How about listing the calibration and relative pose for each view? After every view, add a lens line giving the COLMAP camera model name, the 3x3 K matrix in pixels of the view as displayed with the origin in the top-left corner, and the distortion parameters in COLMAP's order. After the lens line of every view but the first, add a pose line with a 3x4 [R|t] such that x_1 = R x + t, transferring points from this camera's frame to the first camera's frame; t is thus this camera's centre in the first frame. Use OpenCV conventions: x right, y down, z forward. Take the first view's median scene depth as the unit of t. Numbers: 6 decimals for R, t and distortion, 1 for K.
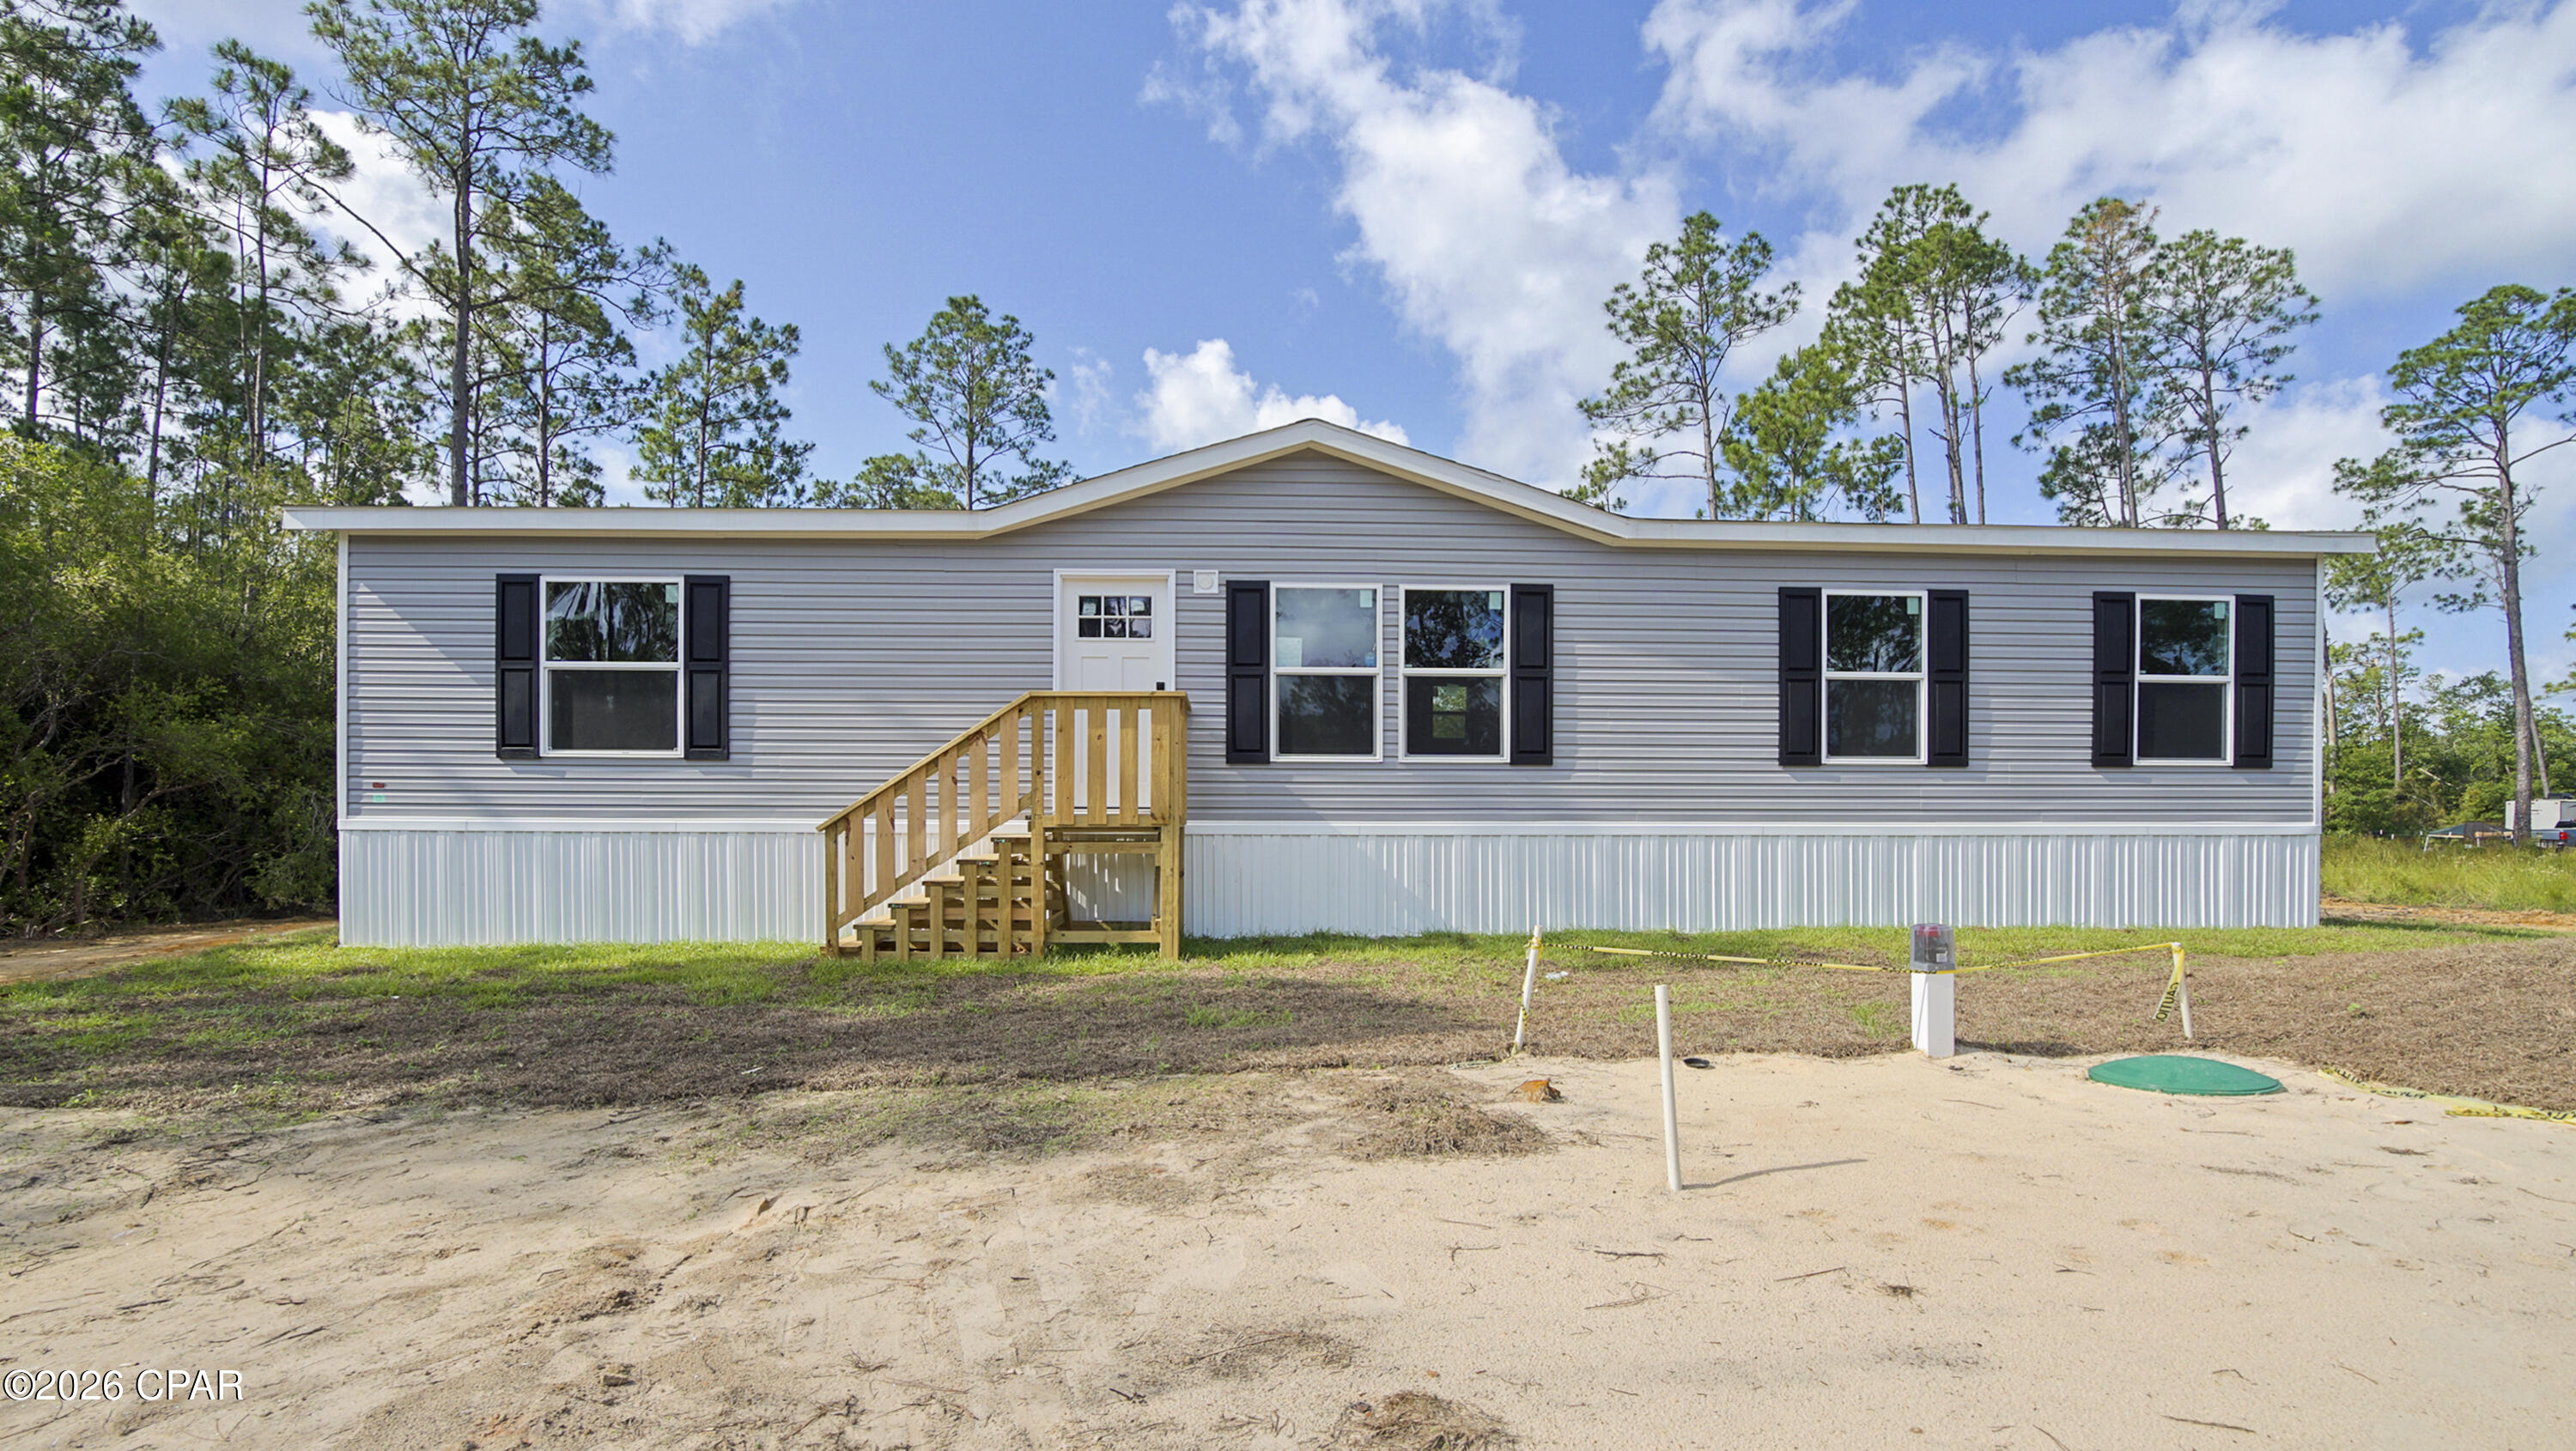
lens RADIAL K [[1170.5, 0, 1231.7], [0, 1170.5, 786.5], [0, 0, 1]] dist [-0.022960, 0.001221]
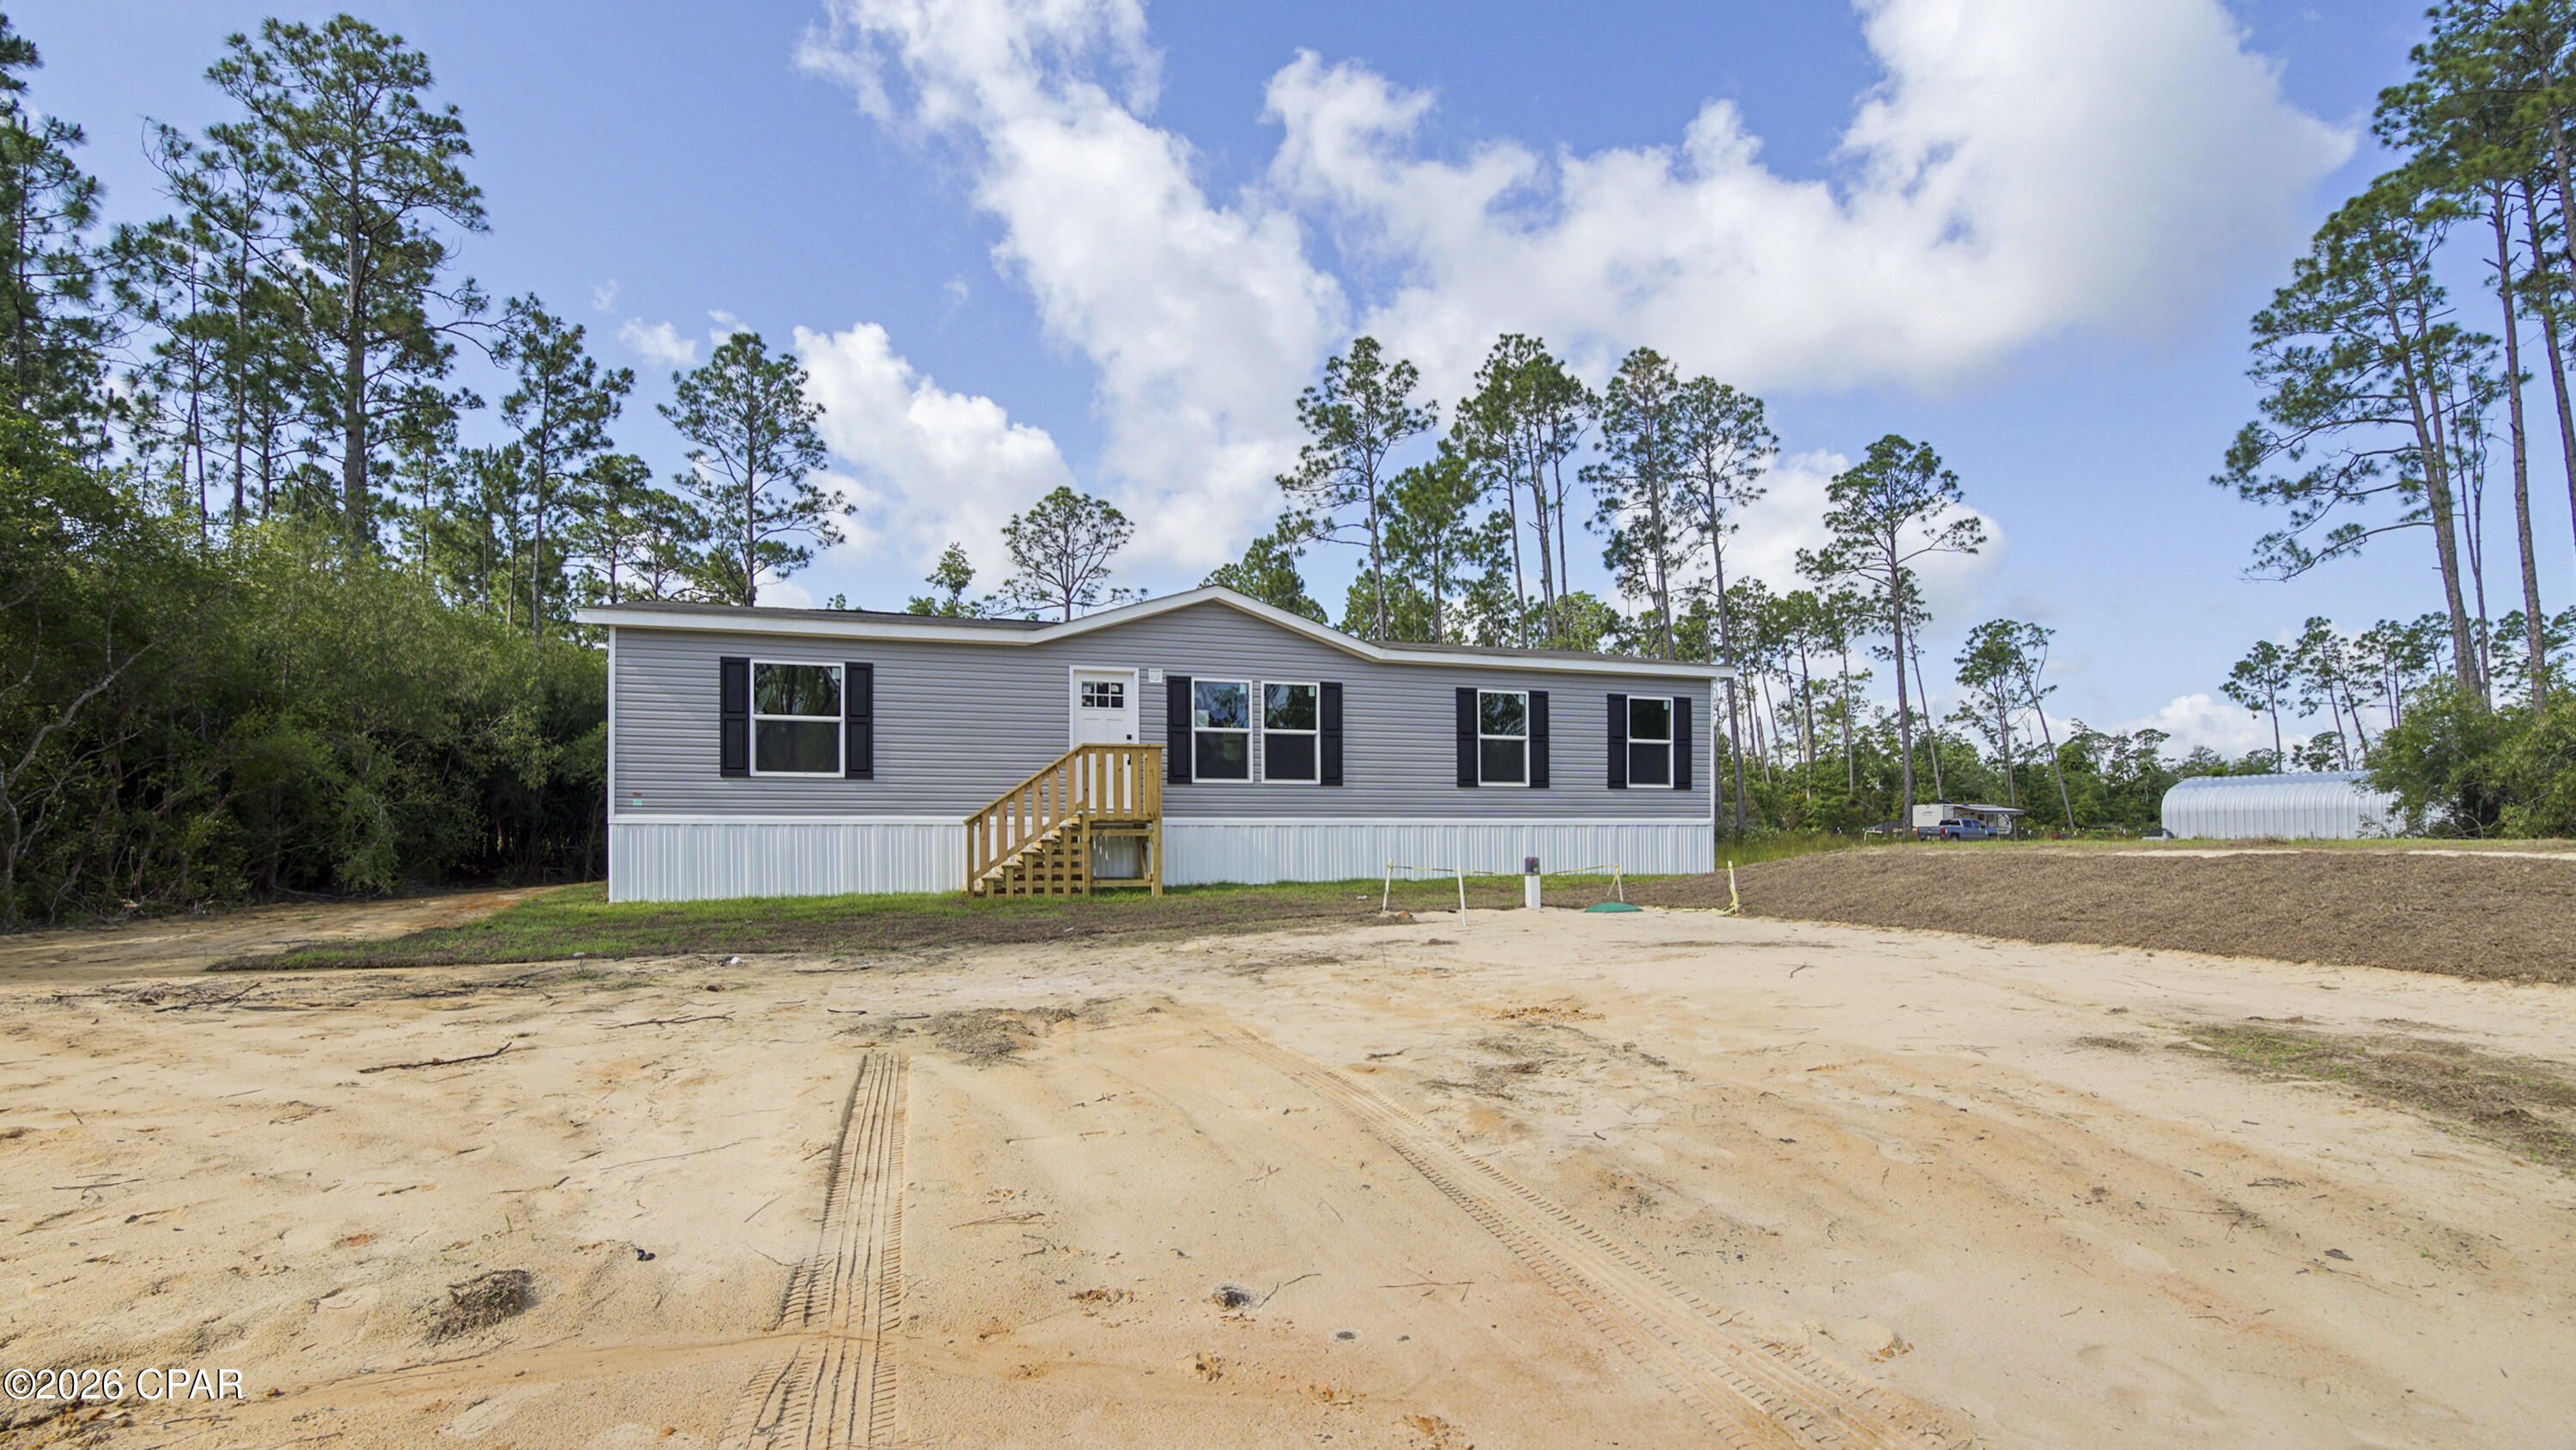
lens RADIAL K [[1208.2, 0, 1292.8], [0, 1208.2, 647.7], [0, 0, 1]] dist [-0.017252, 0.000165]
pose [[0.940188, 0.046672, 0.337443, -0.107405], [-0.007979, 0.993315, -0.115157, -0.003773], [-0.340562, 0.105576, 0.934276, -0.179012]]
